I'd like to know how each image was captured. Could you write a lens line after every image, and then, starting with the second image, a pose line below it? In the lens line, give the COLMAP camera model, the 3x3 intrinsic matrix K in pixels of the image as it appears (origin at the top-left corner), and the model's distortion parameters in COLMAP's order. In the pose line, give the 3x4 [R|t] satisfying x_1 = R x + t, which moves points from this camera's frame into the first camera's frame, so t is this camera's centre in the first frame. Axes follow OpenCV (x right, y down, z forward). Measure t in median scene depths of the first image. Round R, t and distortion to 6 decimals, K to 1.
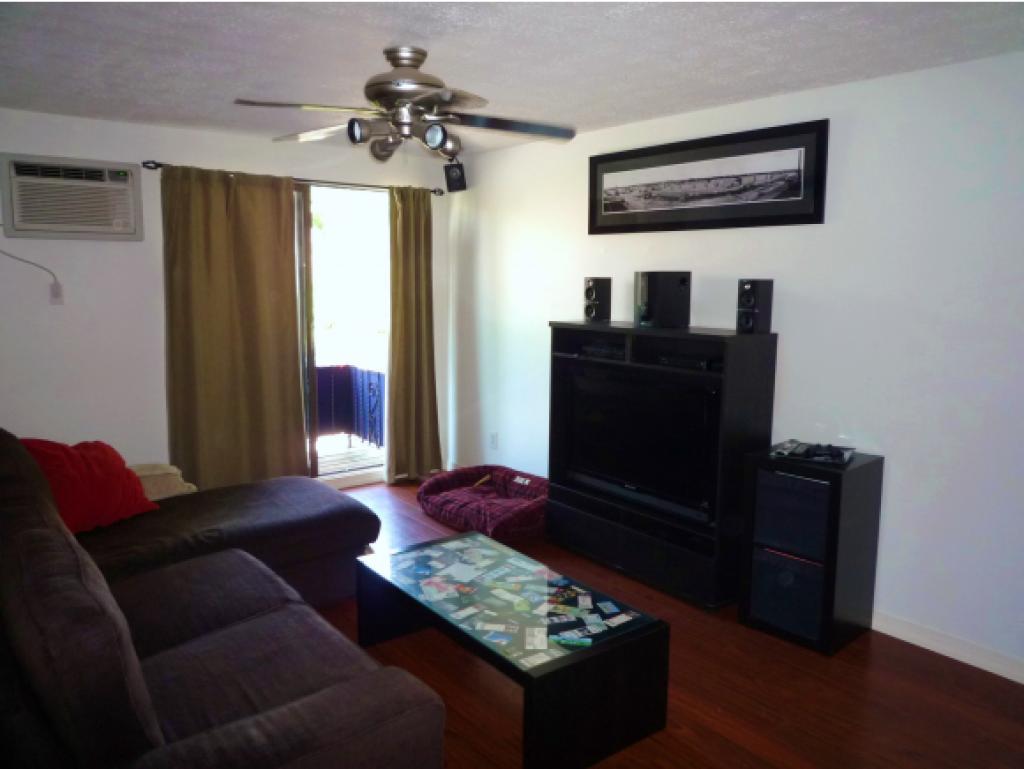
lens RADIAL K [[769.2, 0, 516.0], [0, 769.2, 385.3], [0, 0, 1]] dist [0.031880, -0.101095]
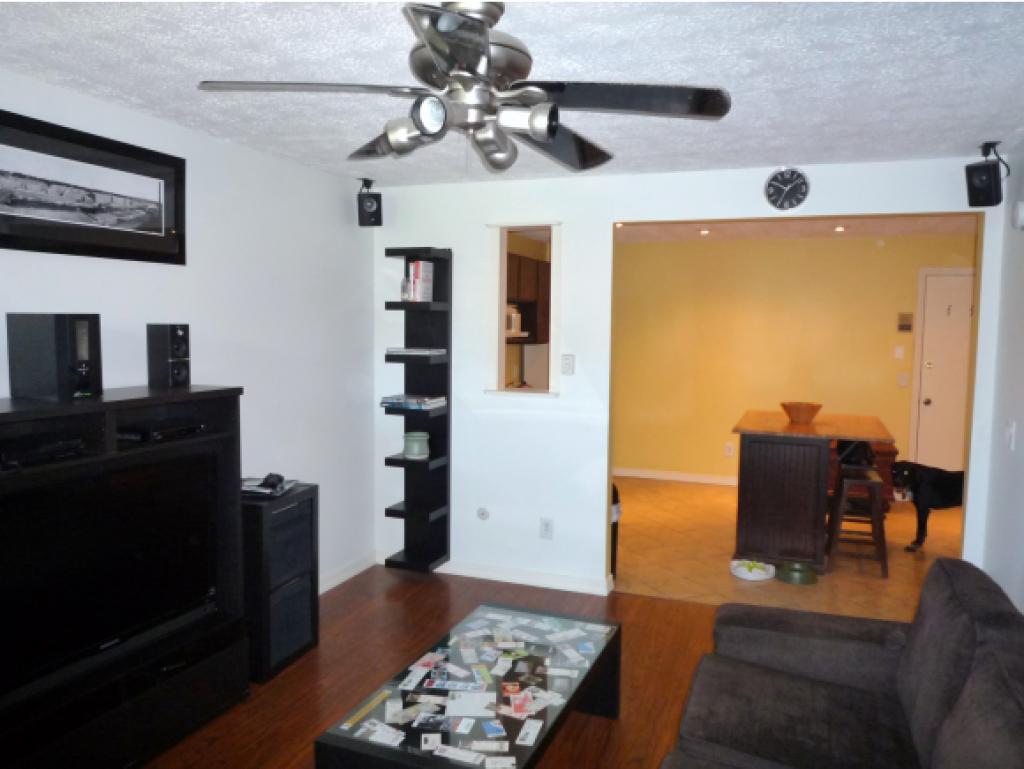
lens RADIAL K [[769.2, 0, 516.0], [0, 769.2, 385.3], [0, 0, 1]] dist [0.031880, -0.101095]
pose [[-0.524641, -0.088624, 0.846698, -0.636411], [0.099493, 0.981368, 0.164369, -0.175396], [-0.845490, 0.170475, -0.506049, 1.134029]]
